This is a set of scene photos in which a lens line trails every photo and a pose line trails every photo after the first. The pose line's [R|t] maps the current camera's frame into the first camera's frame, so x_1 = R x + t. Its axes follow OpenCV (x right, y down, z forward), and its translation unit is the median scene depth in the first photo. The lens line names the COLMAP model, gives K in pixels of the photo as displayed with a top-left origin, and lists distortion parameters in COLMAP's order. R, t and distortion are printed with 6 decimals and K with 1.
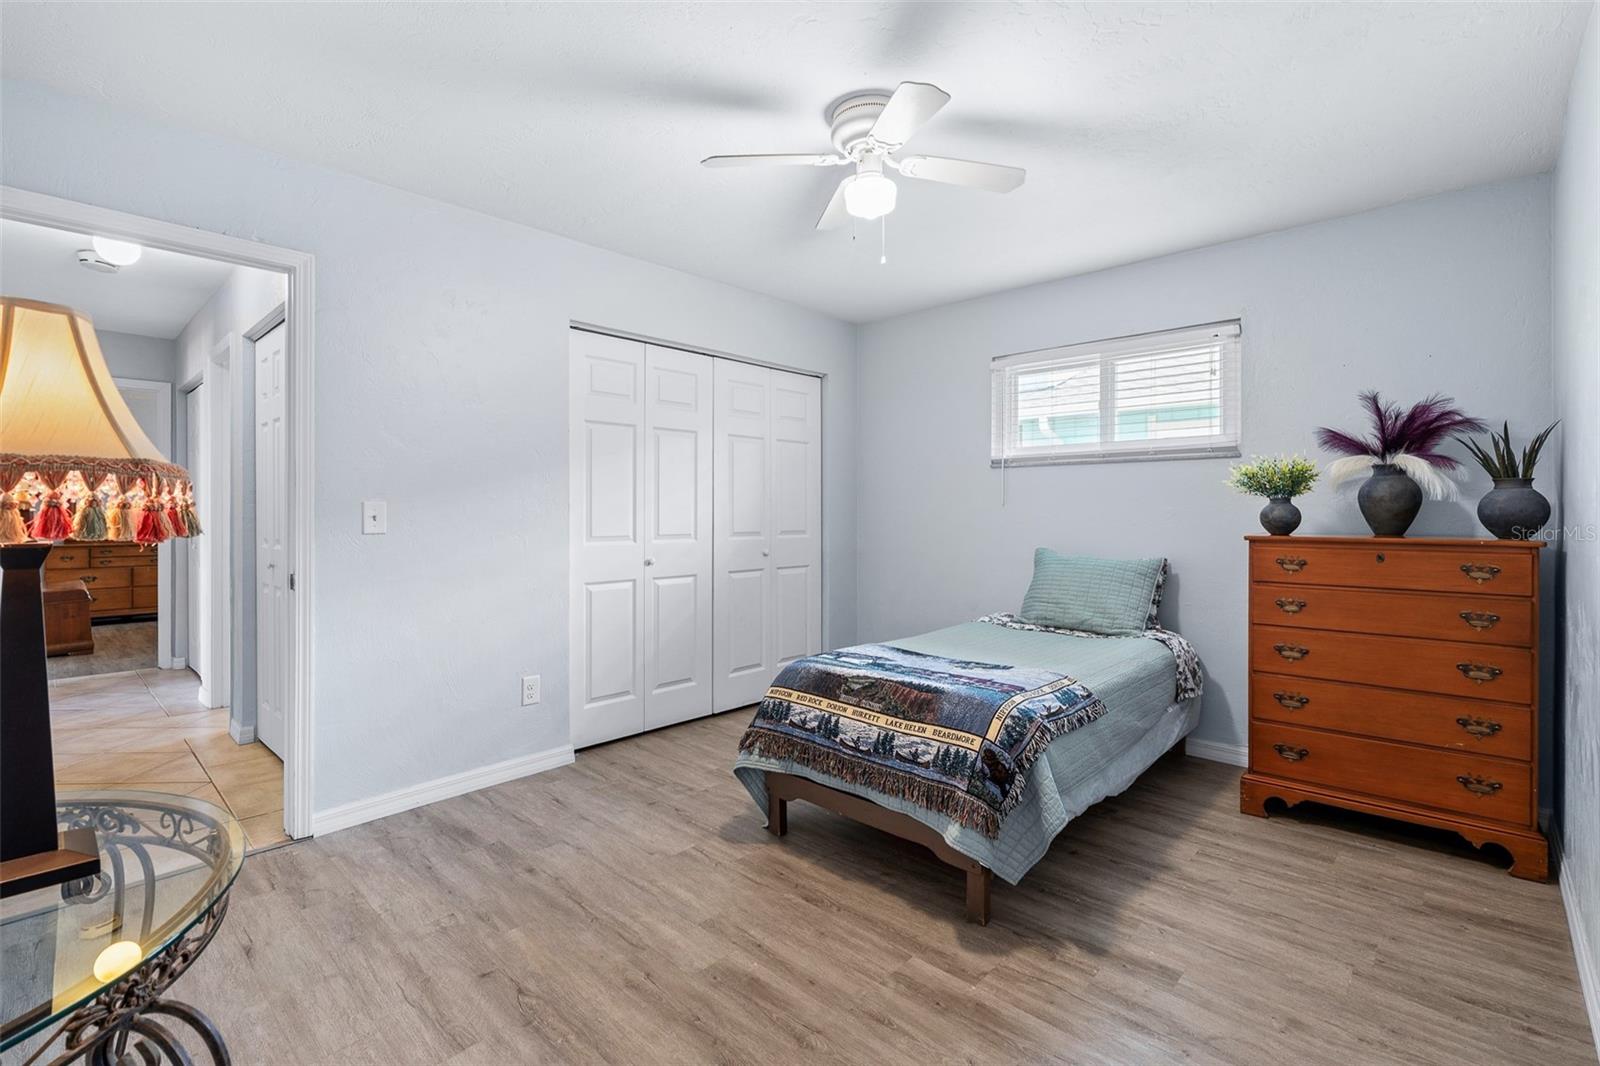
lens RADIAL K [[721.8, 0, 800.7], [0, 721.8, 519.9], [0, 0, 1]] dist [-0.004112, 0.000287]
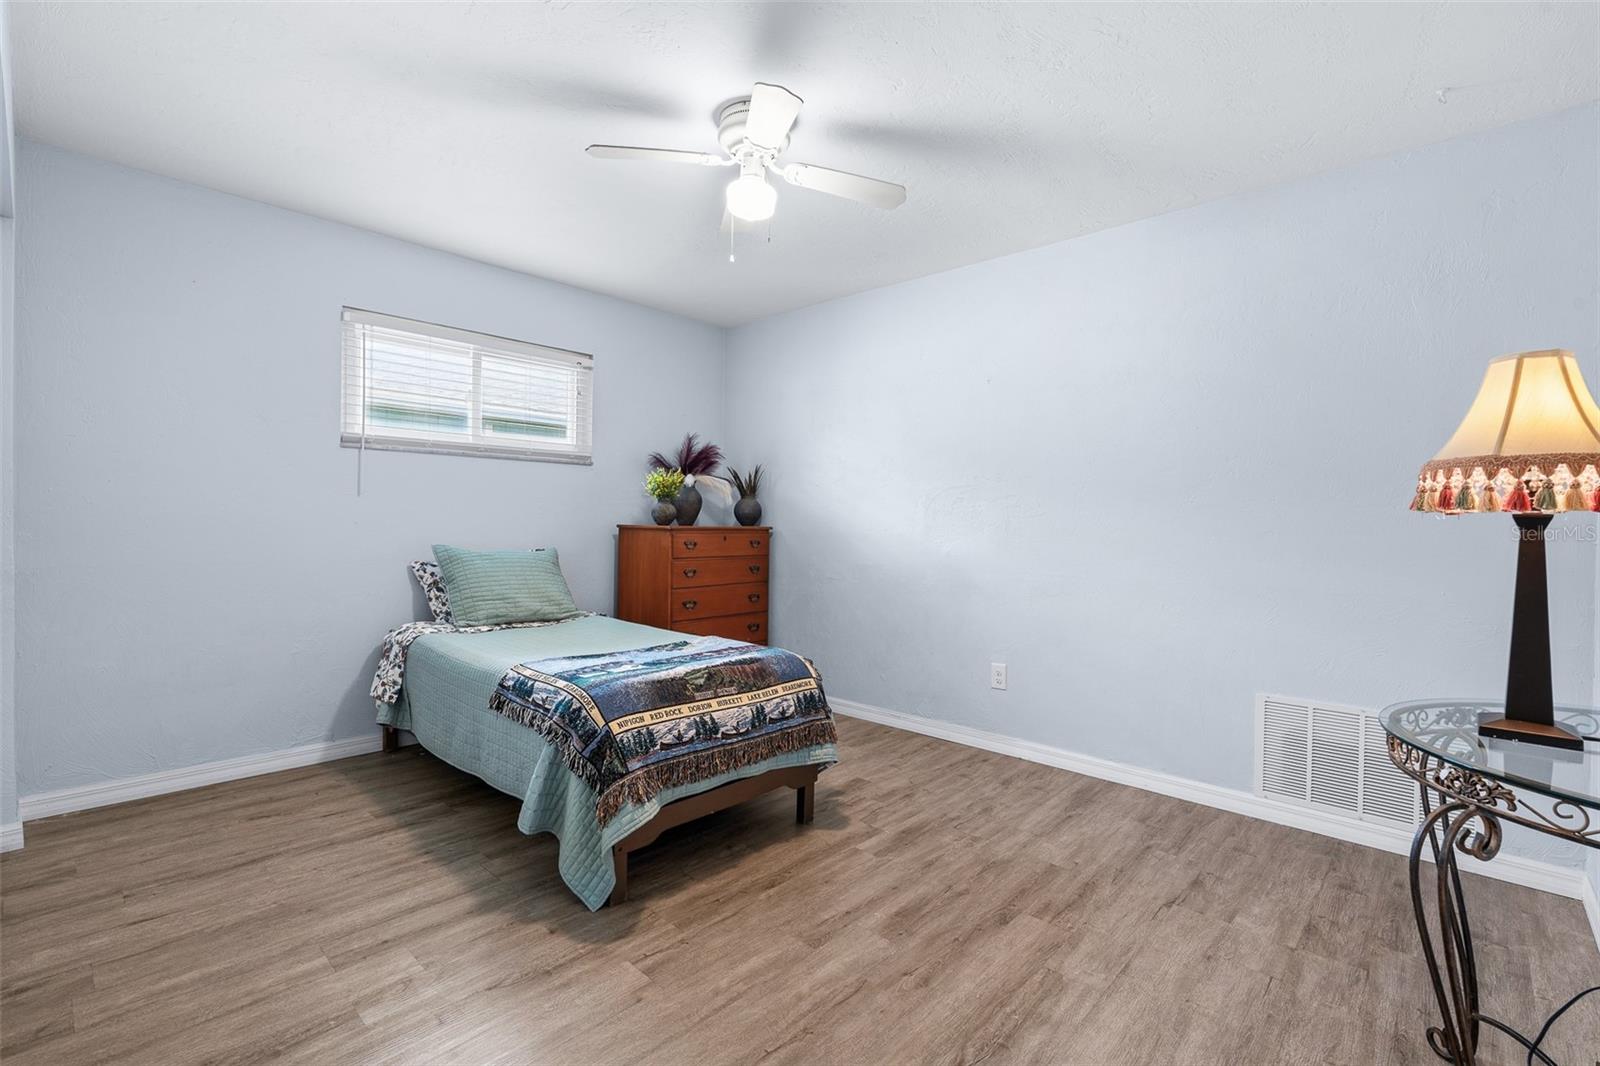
lens RADIAL K [[721.8, 0, 800.7], [0, 721.8, 519.9], [0, 0, 1]] dist [-0.004112, 0.000287]
pose [[-0.010411, 0.003166, 0.999941, -0.925058], [-0.003911, 0.999987, -0.003207, 0.015778], [-0.999938, -0.003944, -0.010398, 0.898943]]
